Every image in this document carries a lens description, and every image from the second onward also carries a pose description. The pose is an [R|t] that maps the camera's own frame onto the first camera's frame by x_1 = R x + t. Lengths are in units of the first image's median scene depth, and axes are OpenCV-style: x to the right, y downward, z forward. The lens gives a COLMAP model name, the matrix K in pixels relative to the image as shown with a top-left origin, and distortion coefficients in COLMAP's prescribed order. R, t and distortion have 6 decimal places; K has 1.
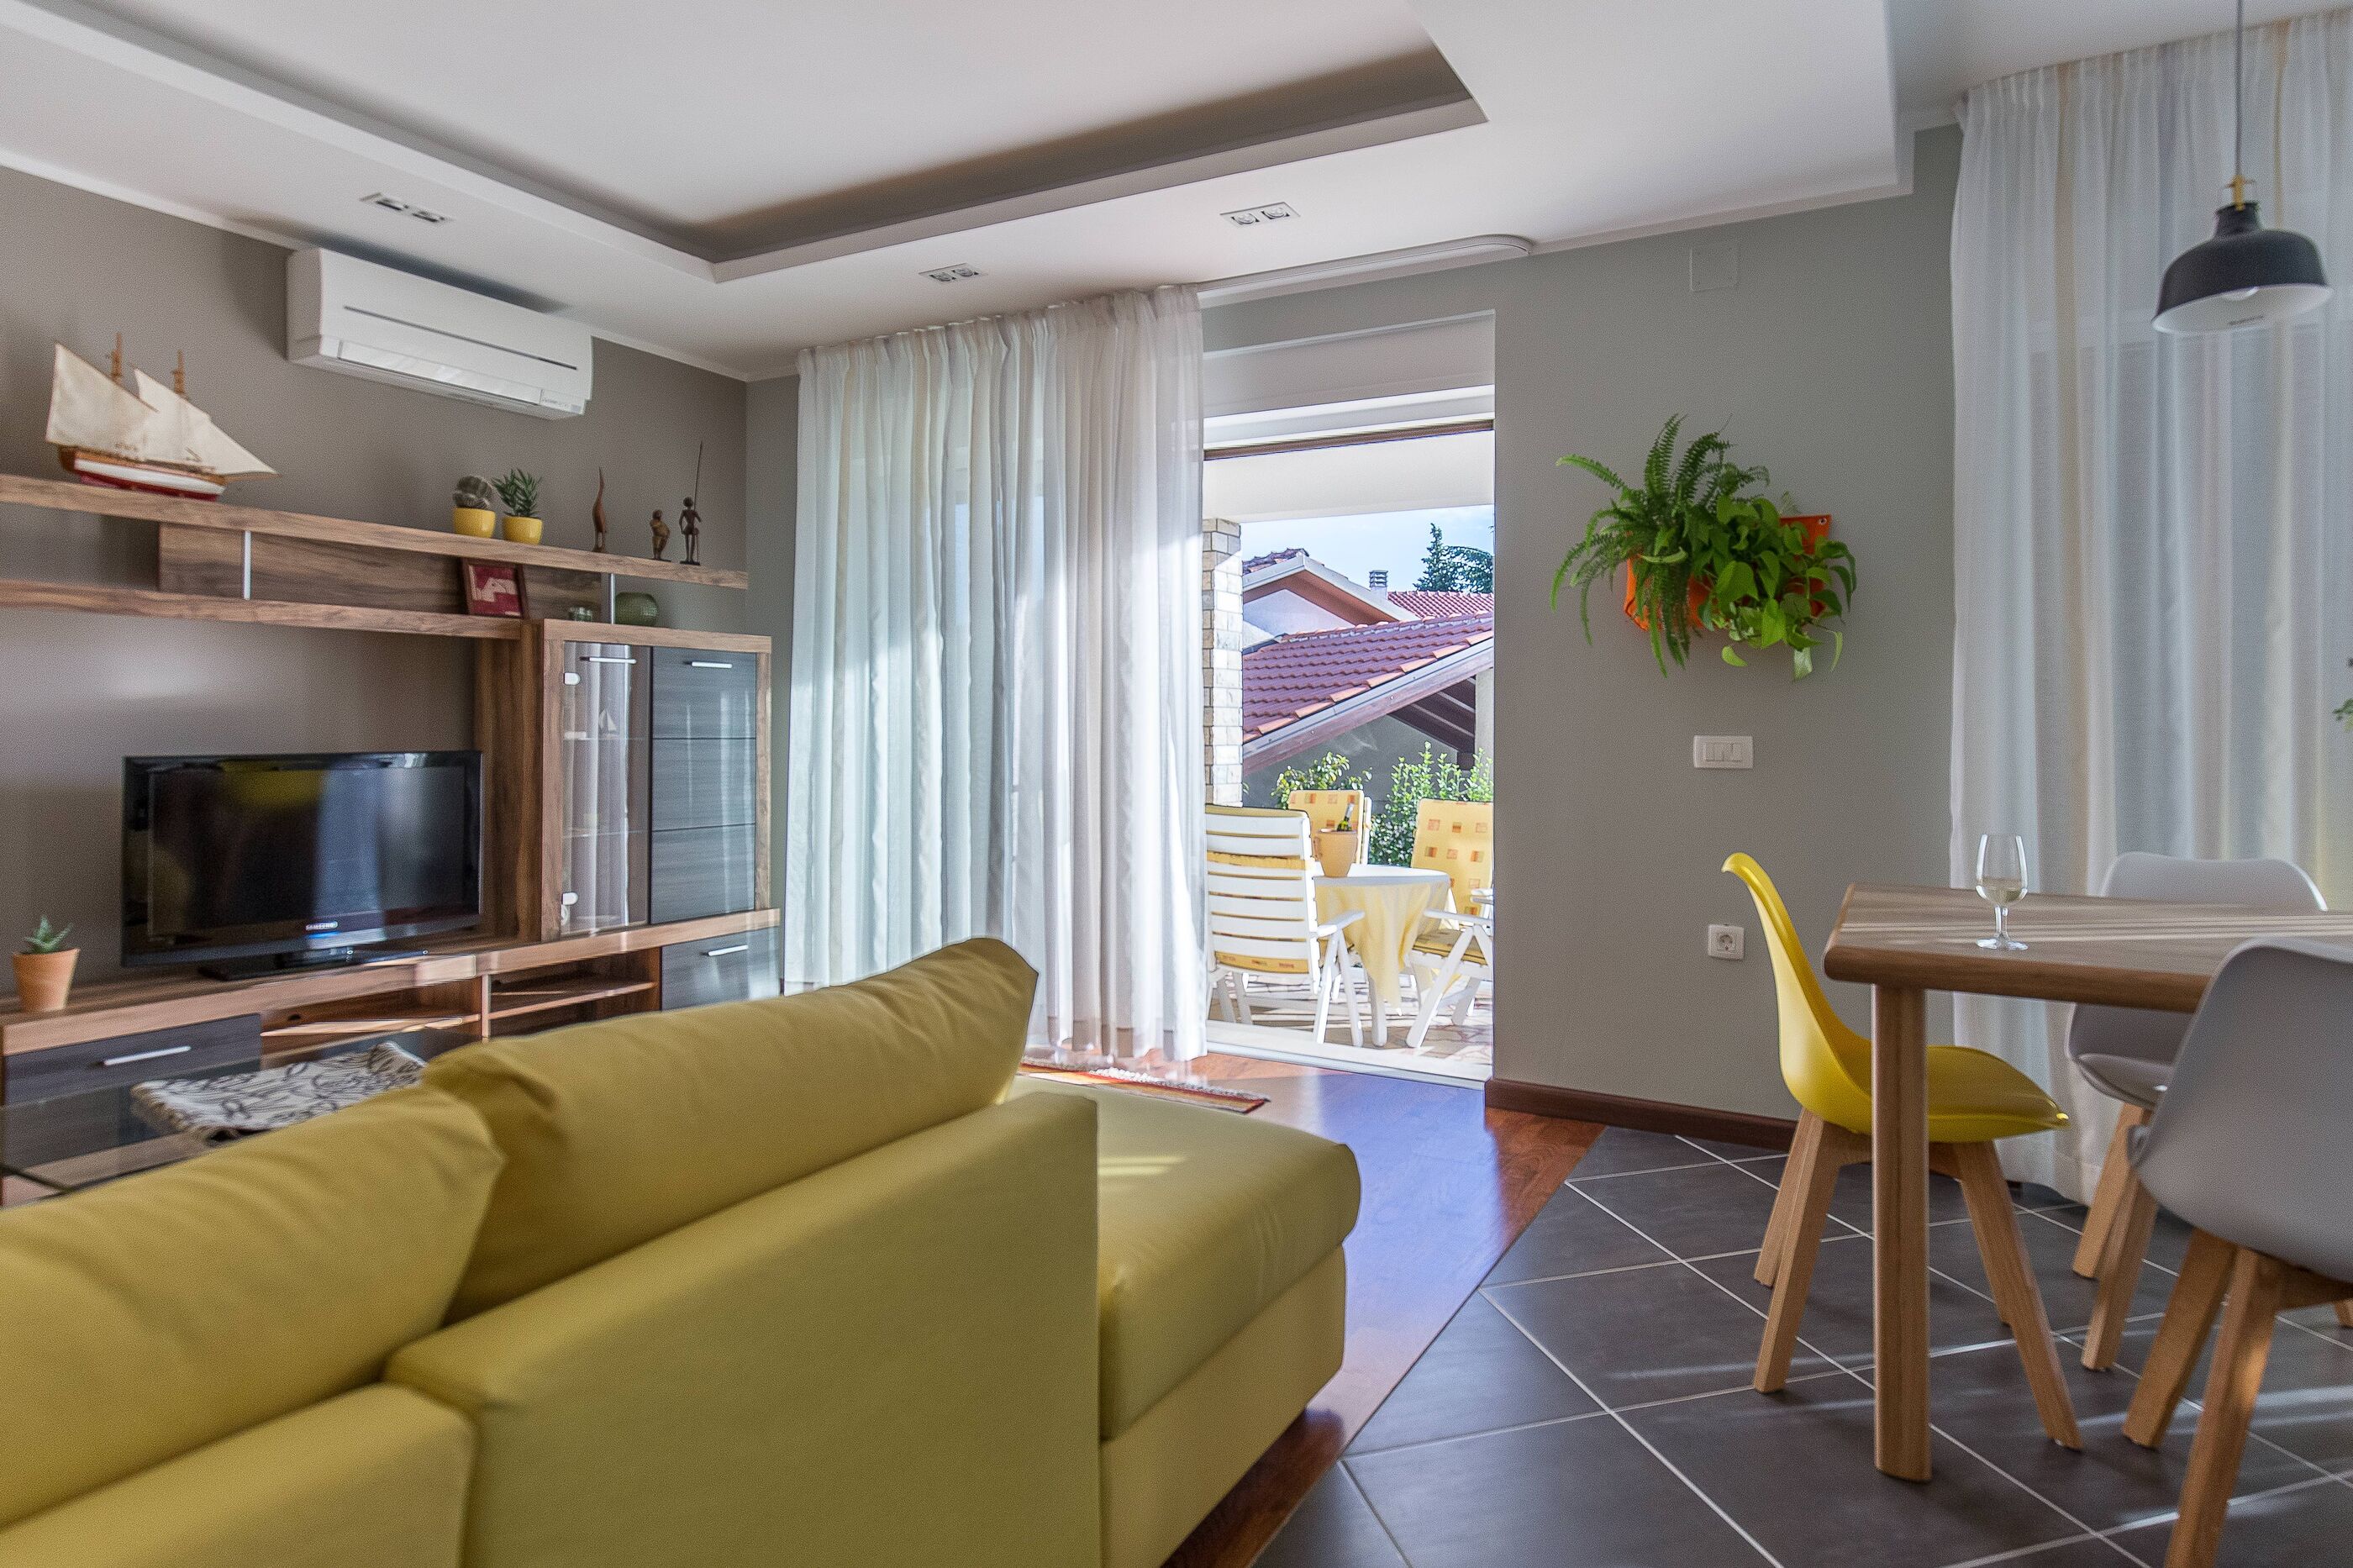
lens RADIAL K [[1264.7, 0, 1269.3], [0, 1264.7, 737.1], [0, 0, 1]] dist [-0.001435, 0.000163]
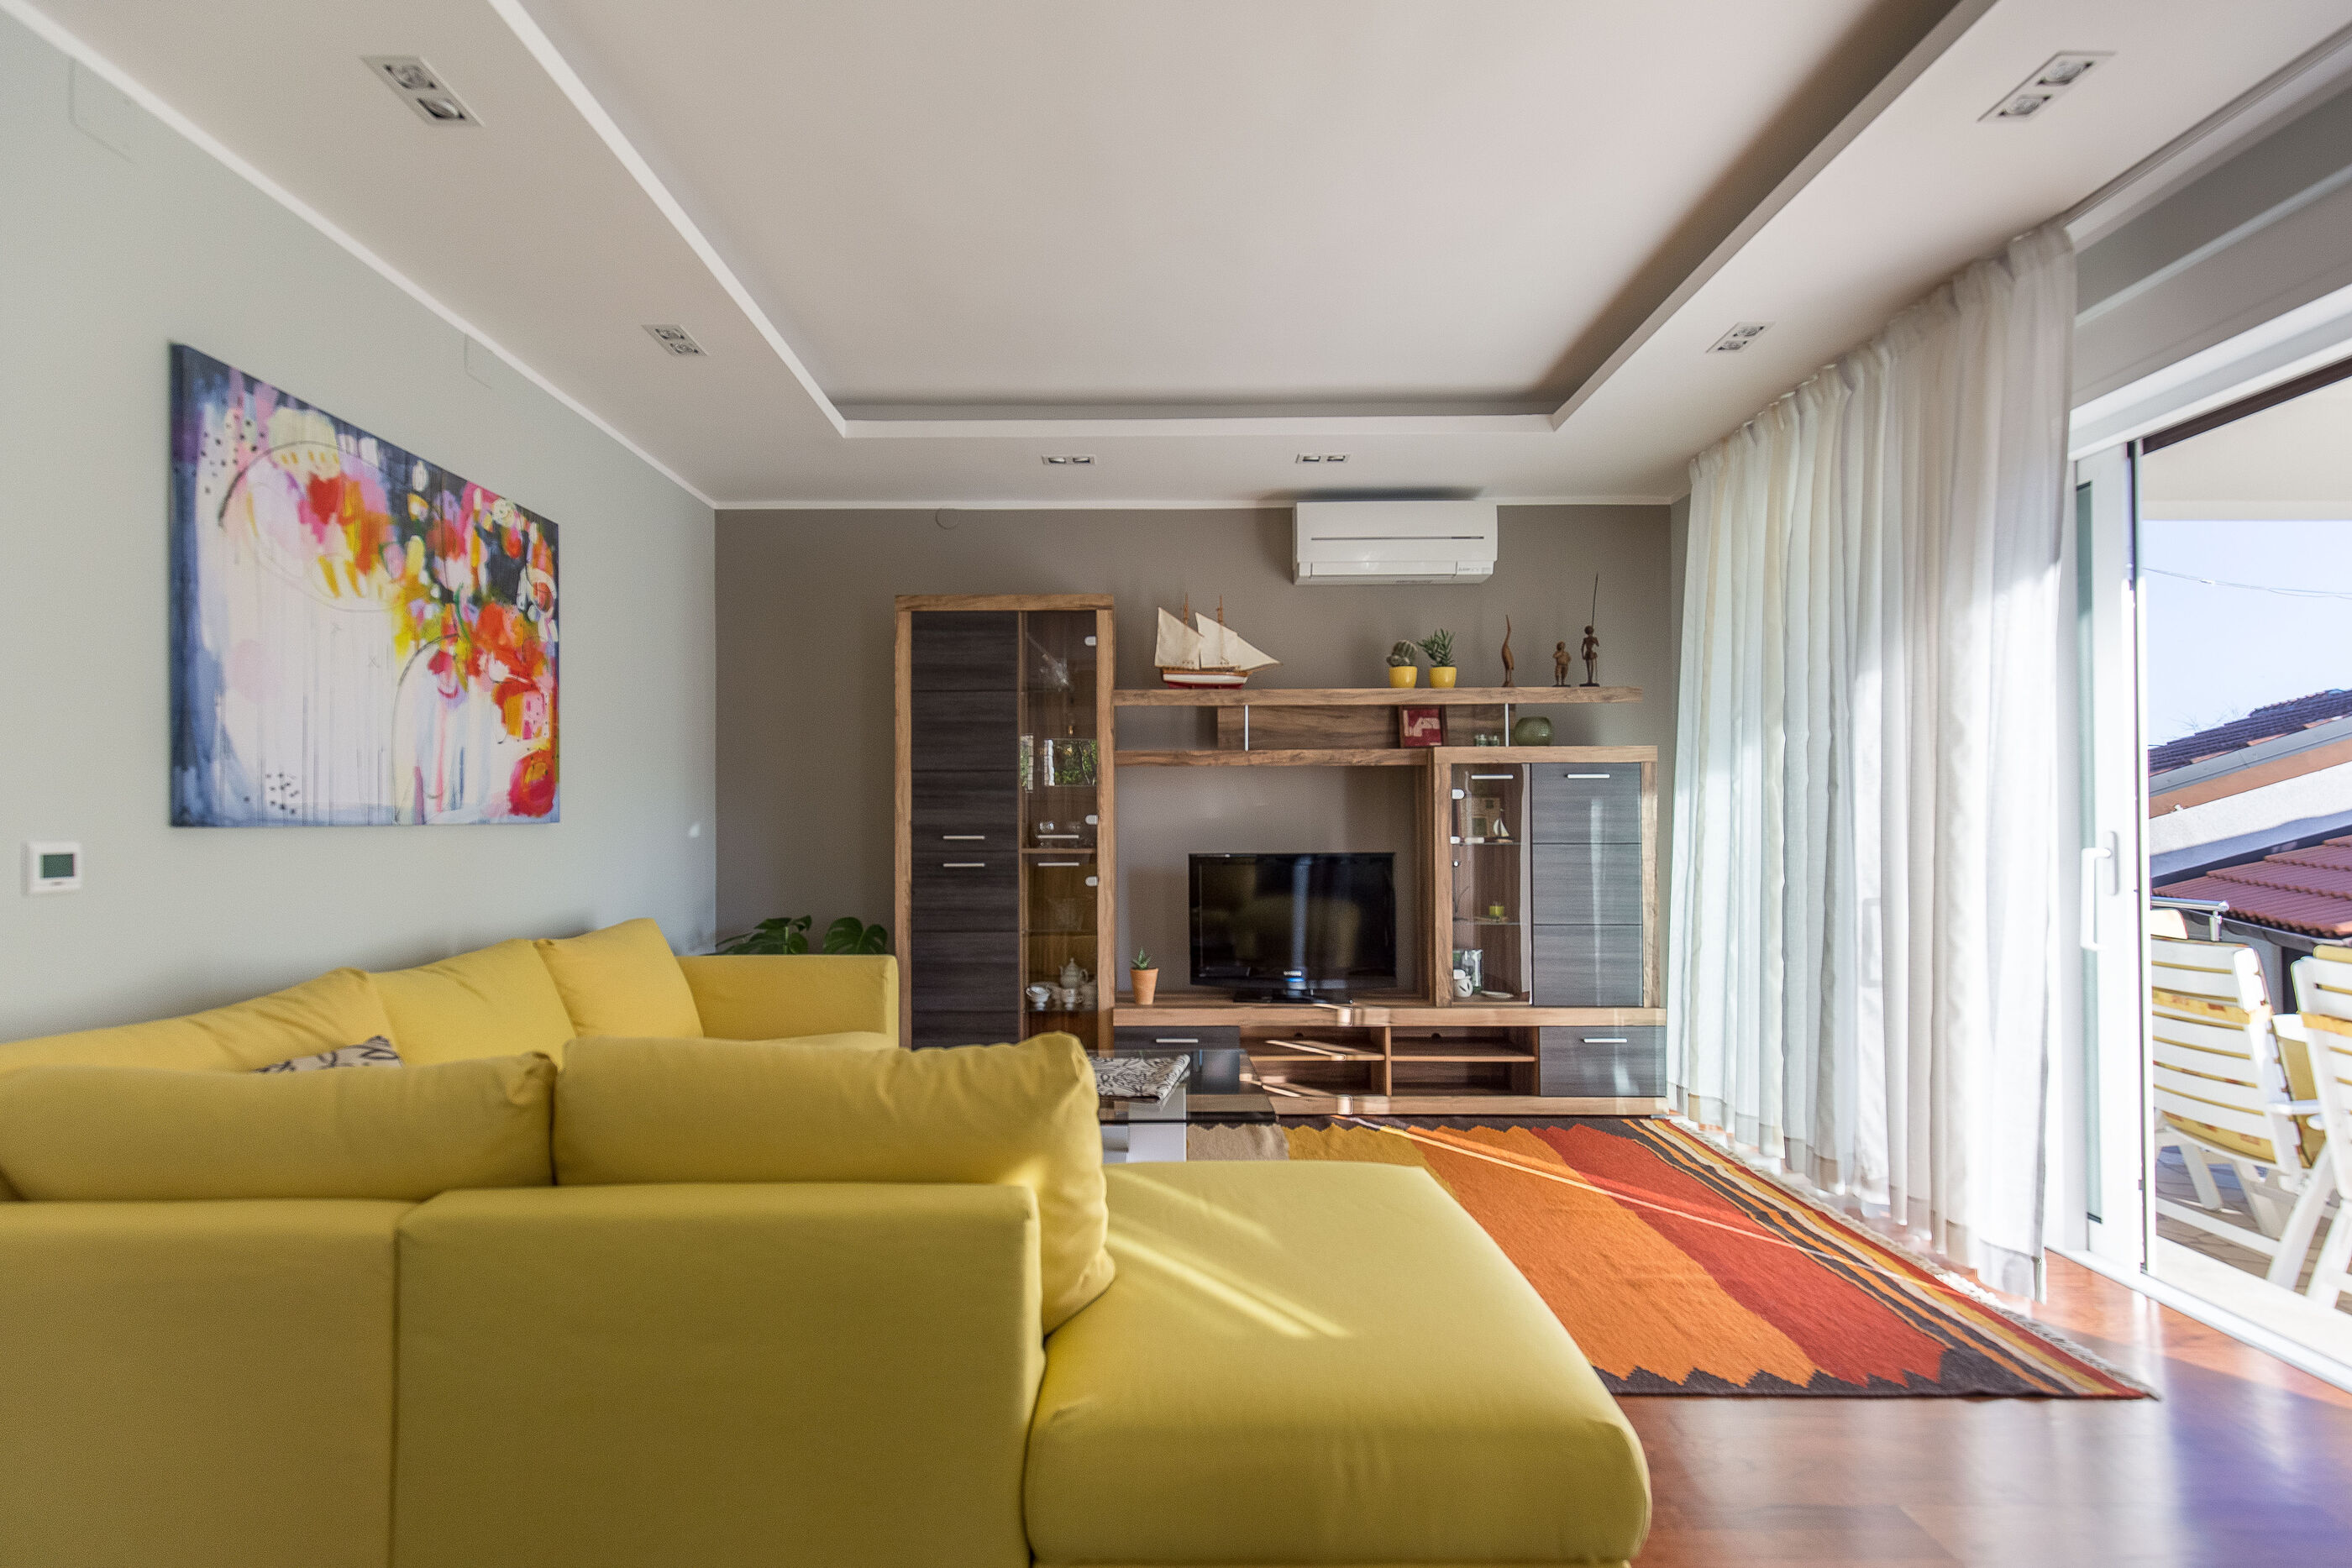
lens RADIAL K [[1096.1, 0, 1137.8], [0, 1096.1, 806.6], [0, 0, 1]] dist [0.001589, 0.000309]
pose [[0.444116, -0.025100, -0.895618, 0.259424], [-0.002086, 0.999576, -0.029048, -0.002523], [0.895967, 0.014769, 0.443875, 0.253879]]
